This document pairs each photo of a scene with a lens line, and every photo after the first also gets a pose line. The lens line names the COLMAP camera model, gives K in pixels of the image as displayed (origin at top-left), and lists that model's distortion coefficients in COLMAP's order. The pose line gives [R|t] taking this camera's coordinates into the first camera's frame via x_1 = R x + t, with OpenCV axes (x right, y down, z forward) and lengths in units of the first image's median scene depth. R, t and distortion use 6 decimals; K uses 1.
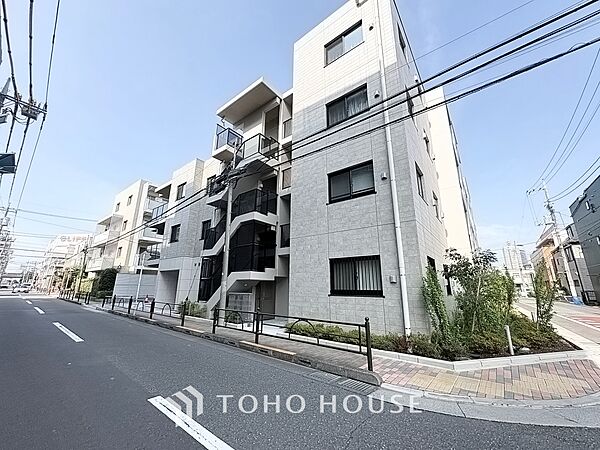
lens RADIAL K [[238.3, 0, 300.0], [0, 238.3, 225.0], [0, 0, 1]] dist [-0.000106, -0.000150]
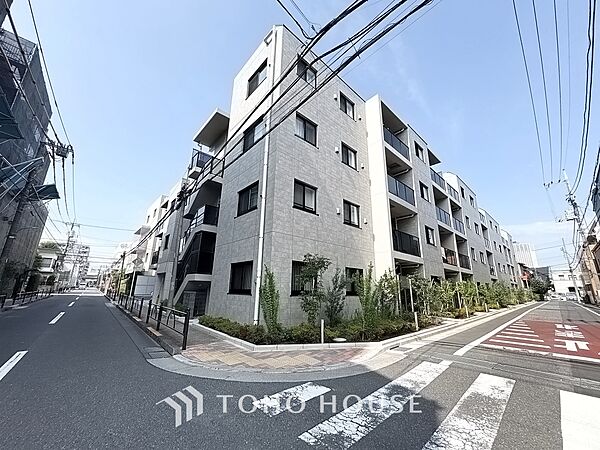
lens RADIAL K [[238.3, 0, 300.0], [0, 238.3, 225.0], [0, 0, 1]] dist [-0.000106, -0.000150]
pose [[0.984789, -0.035217, -0.170150, 0.594020], [0.033736, 0.999364, -0.011590, -0.024705], [0.170450, 0.005673, 0.985350, -0.117792]]
